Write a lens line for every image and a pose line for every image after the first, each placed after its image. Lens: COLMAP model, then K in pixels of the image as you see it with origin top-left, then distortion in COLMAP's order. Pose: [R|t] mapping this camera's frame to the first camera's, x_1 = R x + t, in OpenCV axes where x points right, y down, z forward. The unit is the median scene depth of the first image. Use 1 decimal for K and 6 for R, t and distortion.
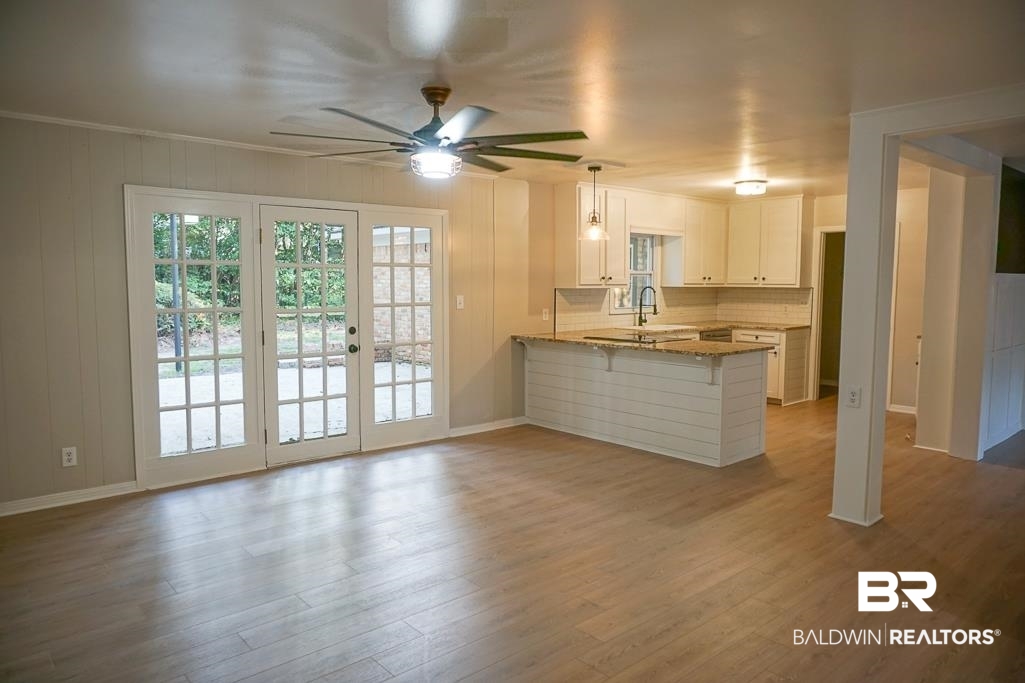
lens RADIAL K [[670.4, 0, 512.5], [0, 670.4, 341.5], [0, 0, 1]] dist [-0.006259, -0.002399]
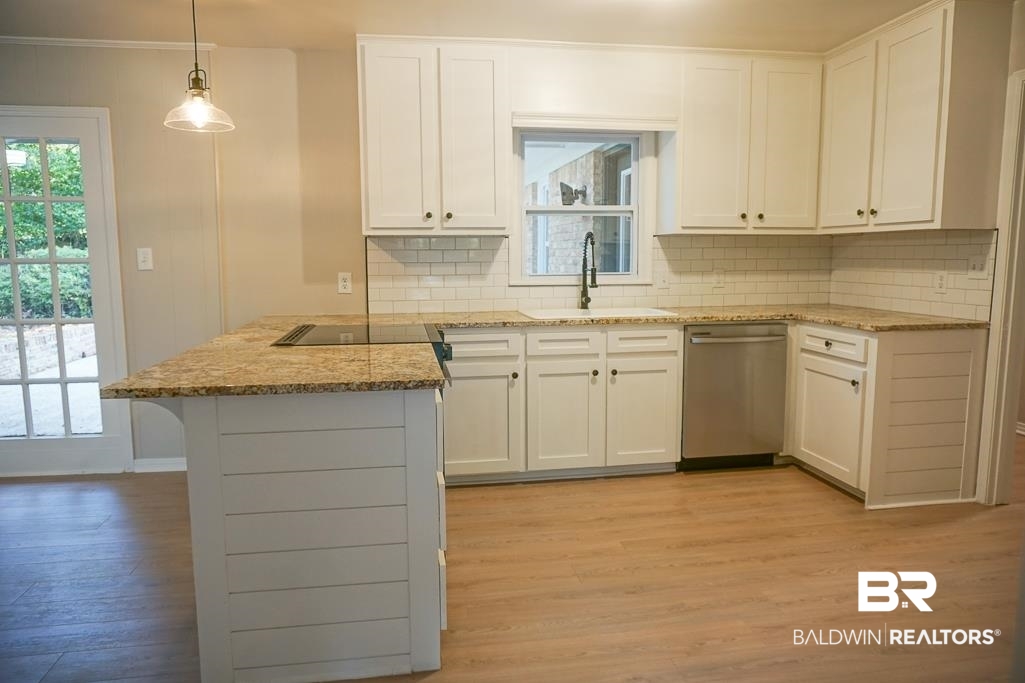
lens RADIAL K [[670.4, 0, 512.5], [0, 670.4, 341.5], [0, 0, 1]] dist [-0.006259, -0.002399]
pose [[0.846388, 0.062925, -0.528837, 0.426910], [-0.041401, 0.997764, 0.052461, -0.022393], [0.530955, -0.022508, 0.847101, 0.515077]]
